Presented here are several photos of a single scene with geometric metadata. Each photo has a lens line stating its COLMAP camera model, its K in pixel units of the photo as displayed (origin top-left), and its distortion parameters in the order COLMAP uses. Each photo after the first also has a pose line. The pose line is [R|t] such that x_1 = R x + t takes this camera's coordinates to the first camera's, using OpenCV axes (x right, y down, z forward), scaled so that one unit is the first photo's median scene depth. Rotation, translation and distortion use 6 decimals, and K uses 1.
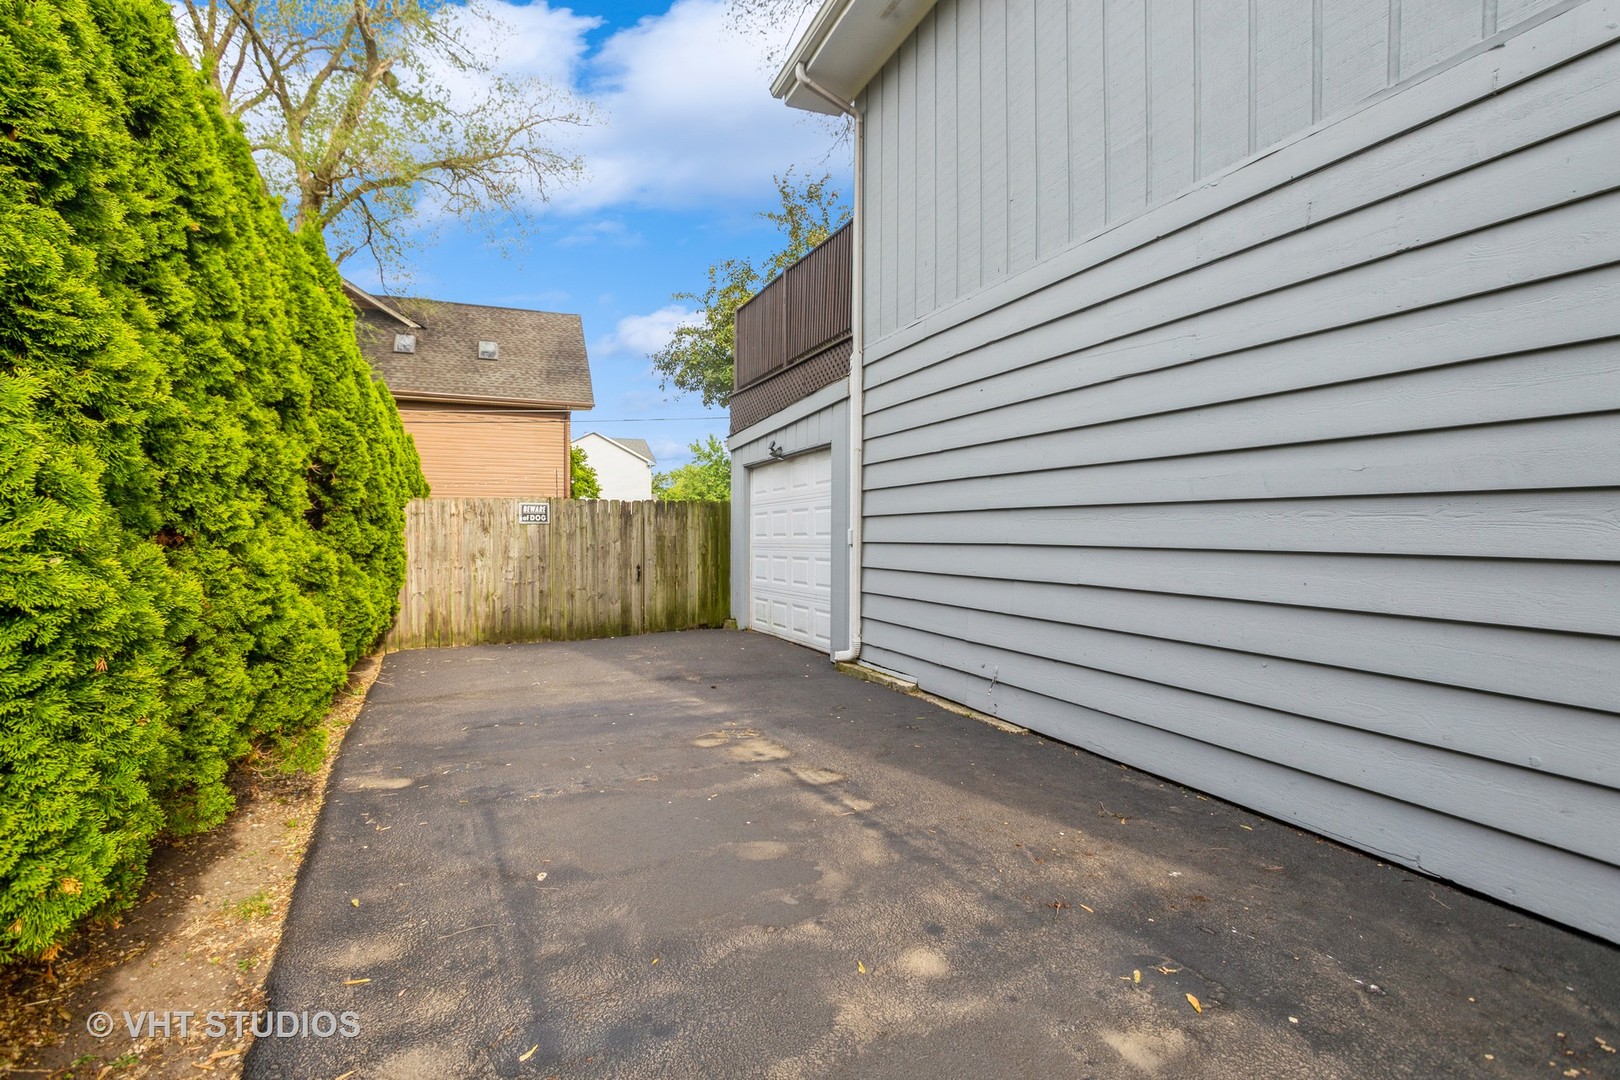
lens RADIAL K [[802.0, 0, 807.2], [0, 802.0, 538.8], [0, 0, 1]] dist [-0.023085, 0.001531]
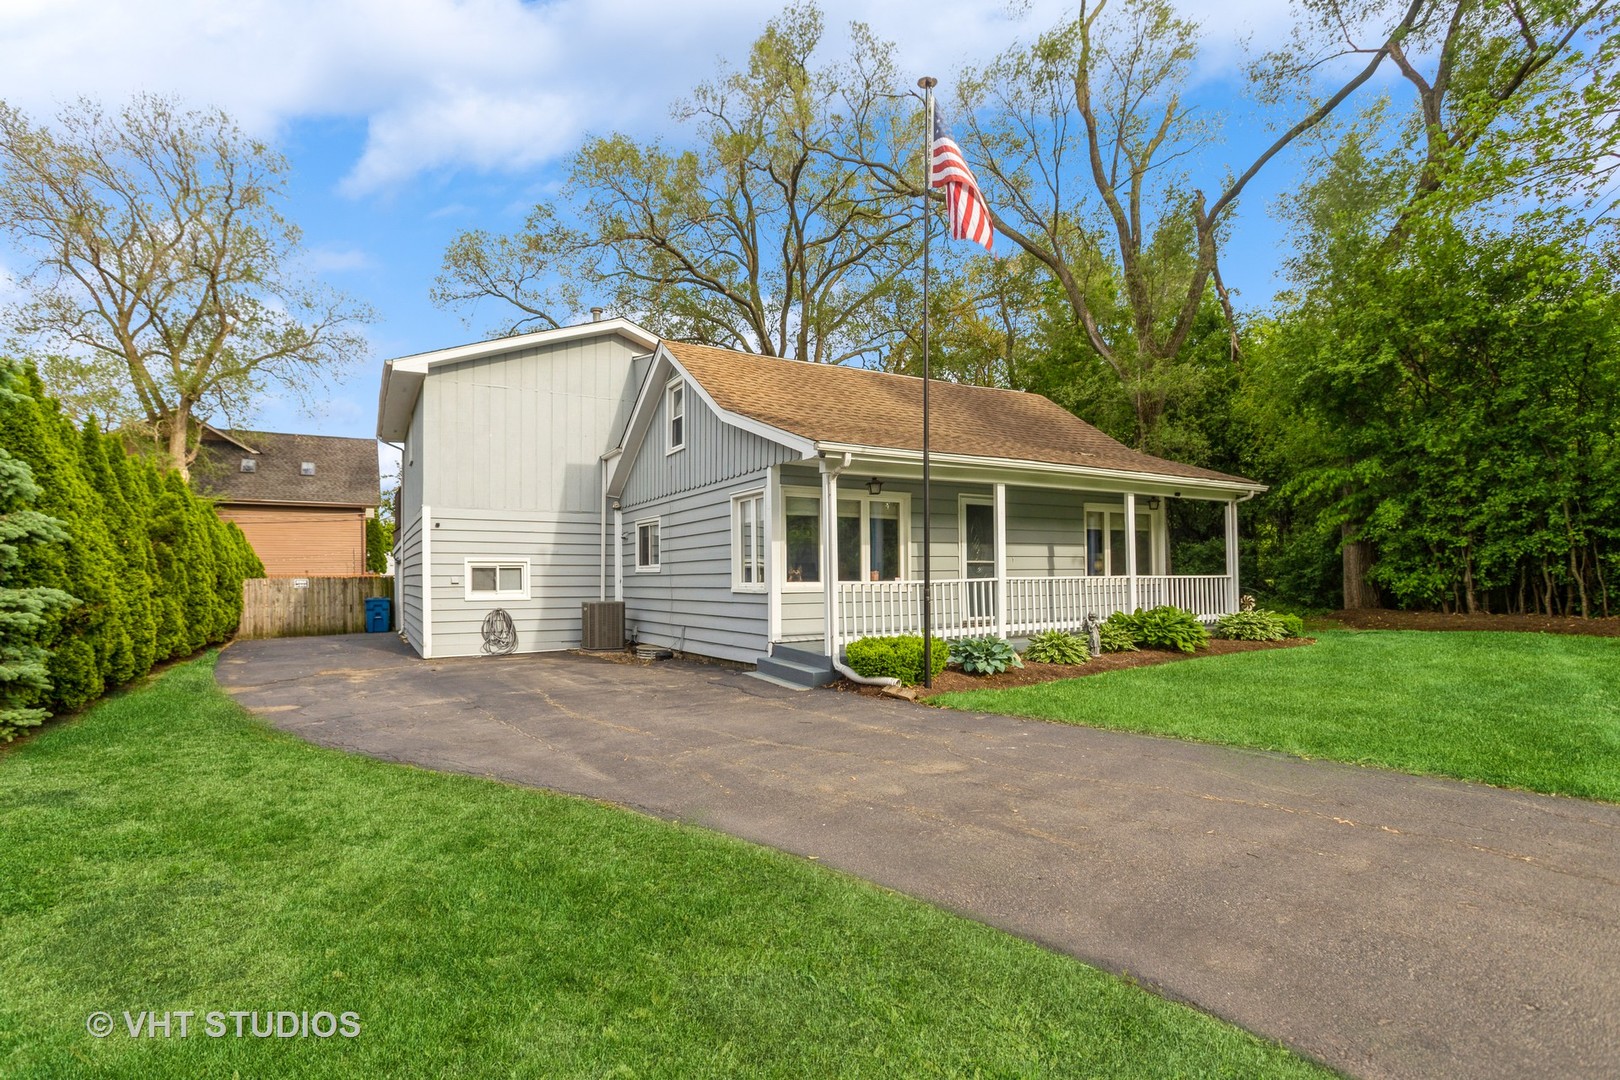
lens RADIAL K [[802.0, 0, 831.8], [0, 802.0, 571.9], [0, 0, 1]] dist [-0.023085, 0.001531]
pose [[0.987317, -0.011881, 0.158319, 0.837209], [0.014080, 0.999819, -0.012777, -0.013496], [-0.158139, 0.014844, 0.987305, -1.579473]]
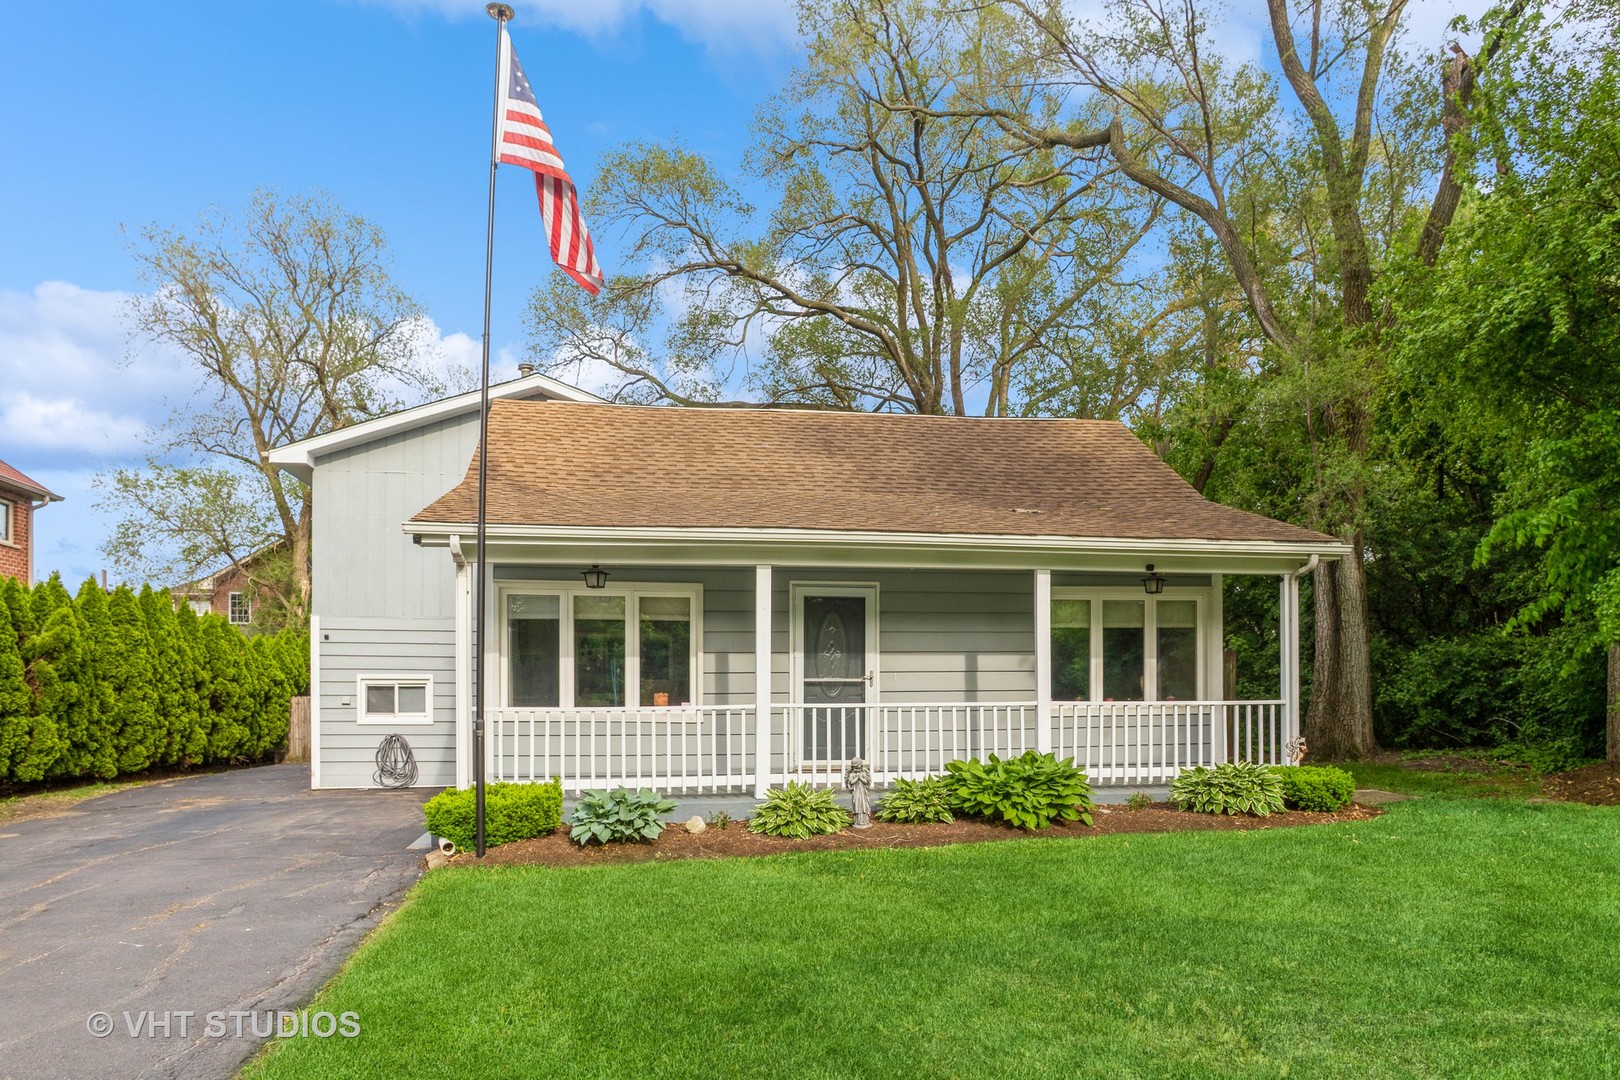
lens RADIAL K [[1036.6, 0, 813.0], [0, 1036.6, 698.5], [0, 0, 1]] dist [-0.007121, -0.002952]
pose [[0.976448, -0.008679, -0.215578, 1.472477], [0.007961, 0.999959, -0.004202, -0.017146], [0.215606, 0.002387, 0.976477, -1.468768]]
